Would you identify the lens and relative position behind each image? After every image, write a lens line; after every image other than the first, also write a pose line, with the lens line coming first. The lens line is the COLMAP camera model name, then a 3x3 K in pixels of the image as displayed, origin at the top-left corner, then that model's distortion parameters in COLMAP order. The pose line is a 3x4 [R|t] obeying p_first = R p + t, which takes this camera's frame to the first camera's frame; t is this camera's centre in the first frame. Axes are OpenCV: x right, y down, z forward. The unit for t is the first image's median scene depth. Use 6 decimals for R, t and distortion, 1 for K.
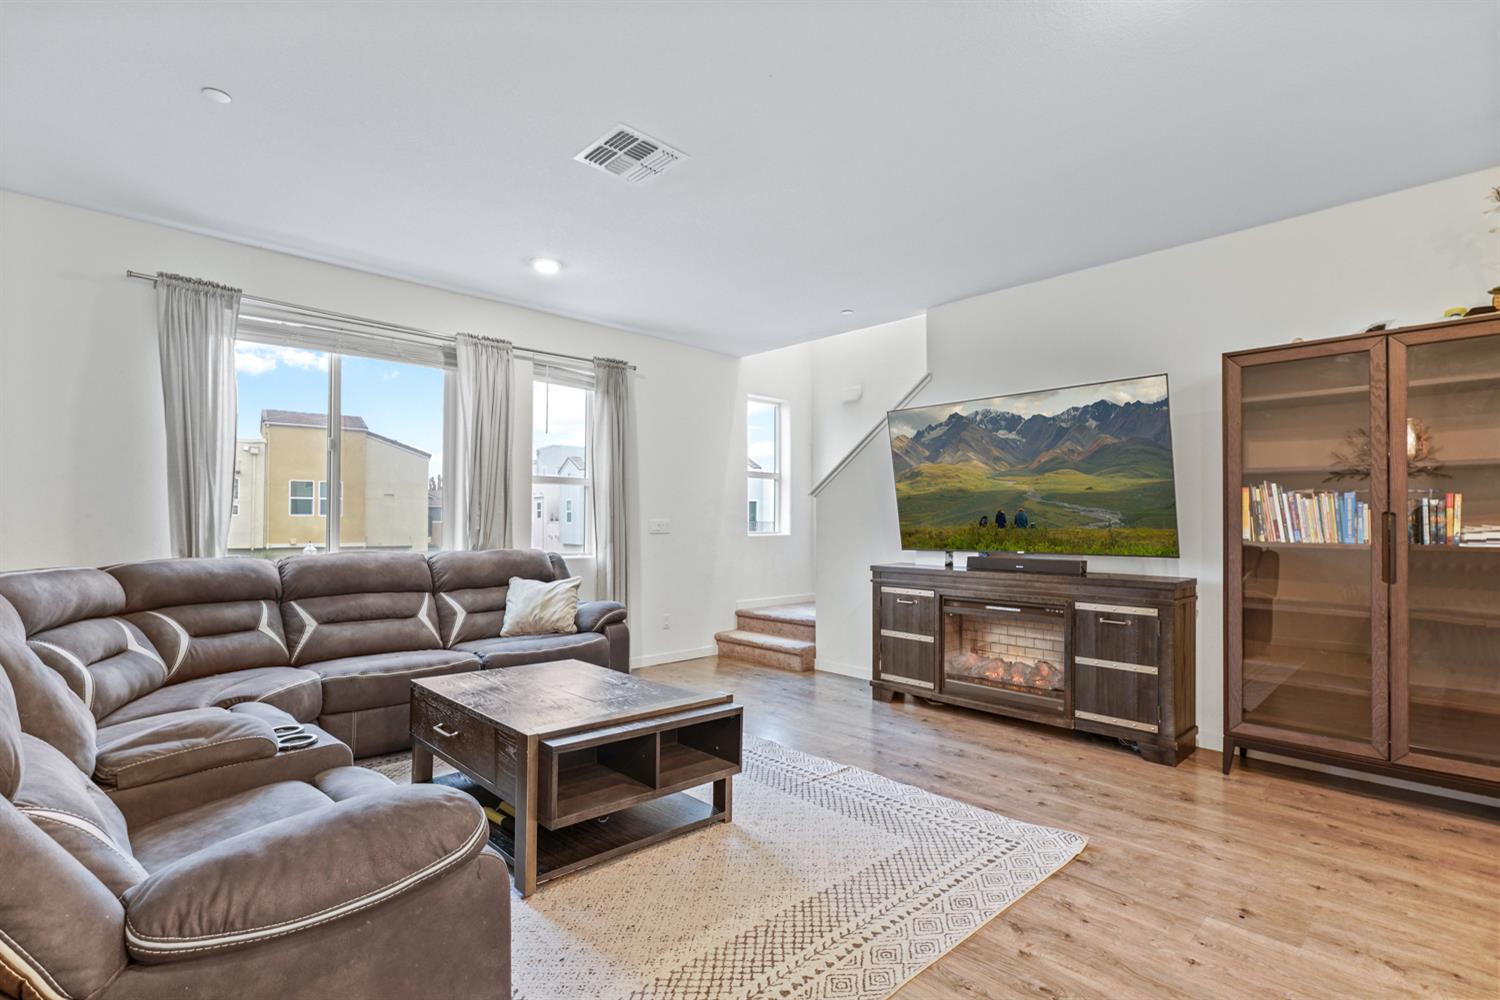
lens RADIAL K [[693.9, 0, 727.9], [0, 693.9, 513.3], [0, 0, 1]] dist [-0.014724, 0.000576]
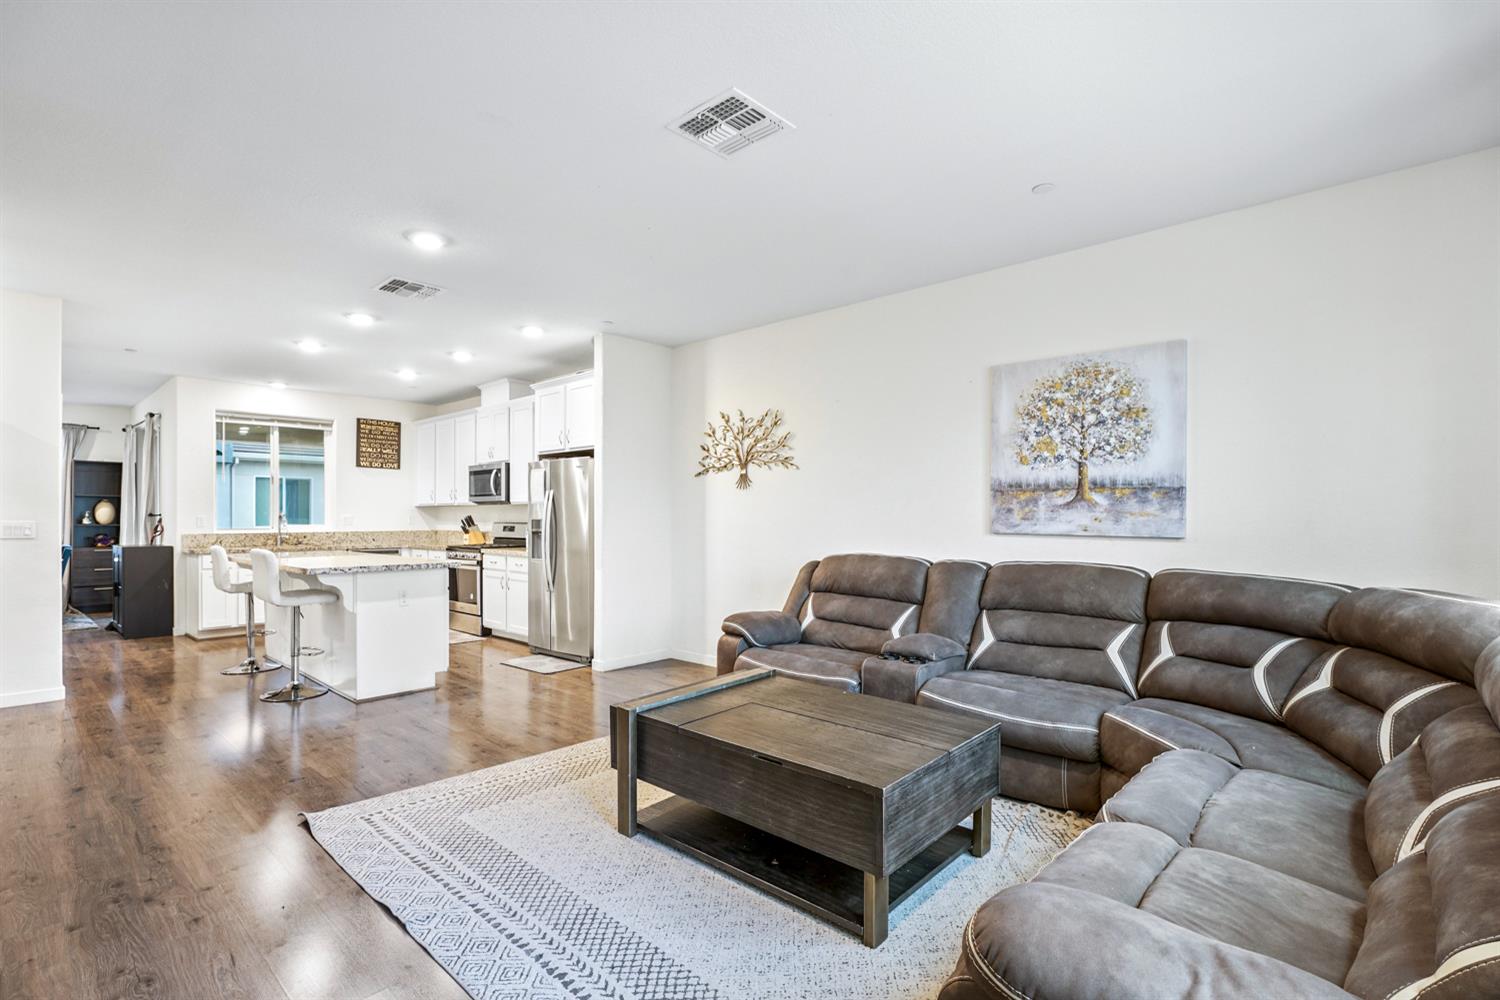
lens RADIAL K [[707.2, 0, 750.0], [0, 707.2, 500.0], [0, 0, 1]] dist [-0.001908, 0.000091]
pose [[-0.995668, -0.007114, -0.092704, -0.070237], [-0.003616, 0.999277, -0.037852, 0.006177], [0.092906, -0.037352, -0.994974, 1.688156]]
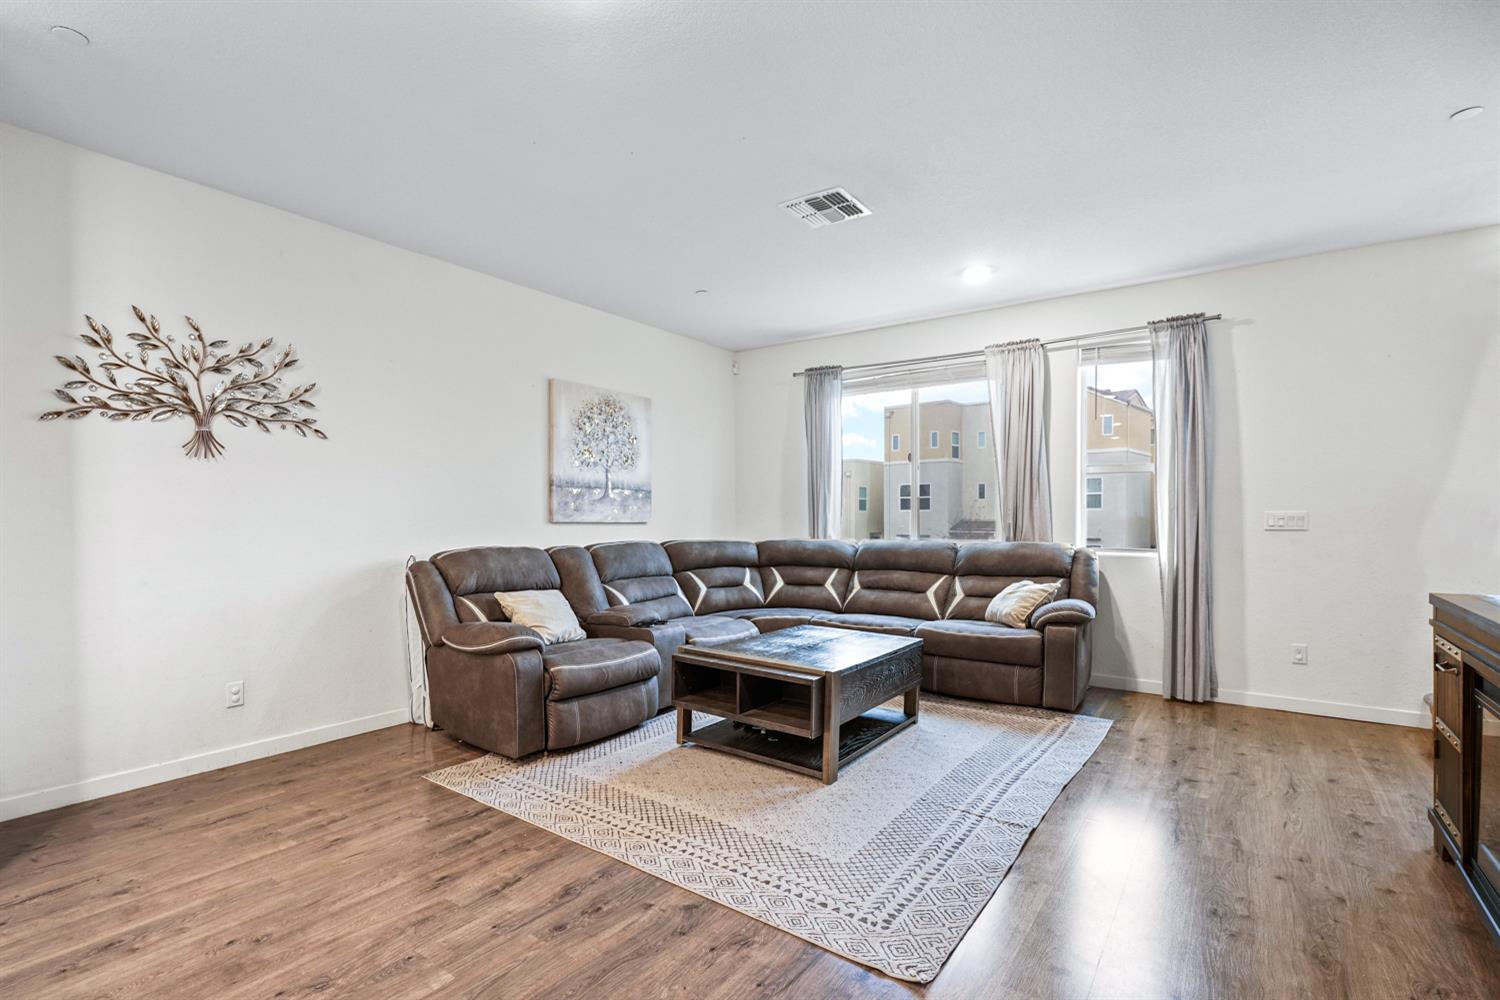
lens RADIAL K [[693.9, 0, 727.9], [0, 693.9, 513.3], [0, 0, 1]] dist [-0.014724, 0.000576]
pose [[0.195287, -0.007986, -0.980714, 0.879640], [0.016092, 0.999858, -0.004938, 0.010066], [0.980614, -0.014817, 0.195387, 0.521455]]
